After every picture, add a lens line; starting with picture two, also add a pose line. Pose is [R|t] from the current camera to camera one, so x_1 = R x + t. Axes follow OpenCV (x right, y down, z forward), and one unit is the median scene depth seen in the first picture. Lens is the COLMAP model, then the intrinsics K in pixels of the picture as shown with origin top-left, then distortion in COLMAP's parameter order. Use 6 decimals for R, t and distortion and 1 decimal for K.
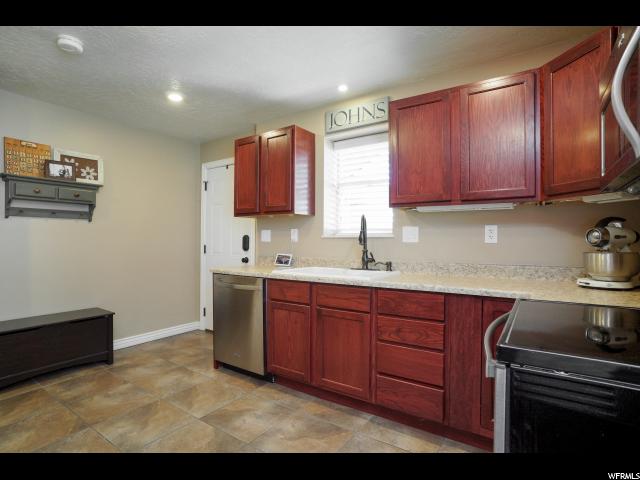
lens RADIAL K [[336.3, 0, 312.9], [0, 336.3, 241.4], [0, 0, 1]] dist [-0.024597, 0.001089]
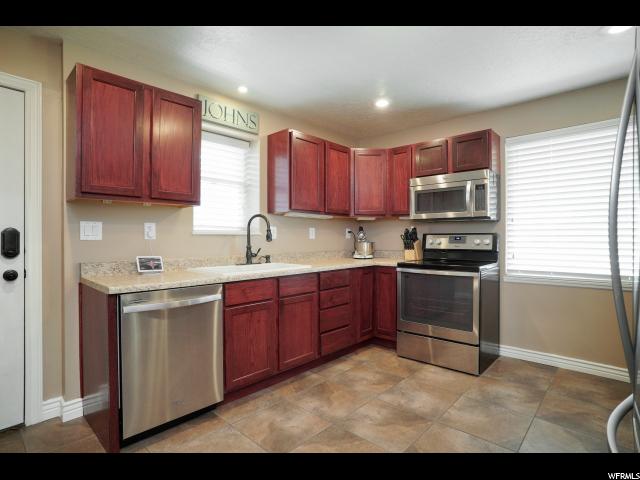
lens RADIAL K [[336.3, 0, 312.9], [0, 336.3, 241.4], [0, 0, 1]] dist [-0.024597, 0.001089]
pose [[0.148934, -0.013476, 0.988755, -0.924535], [0.005070, 0.999904, 0.012864, -0.003168], [-0.988834, 0.003097, 0.148988, 0.652844]]
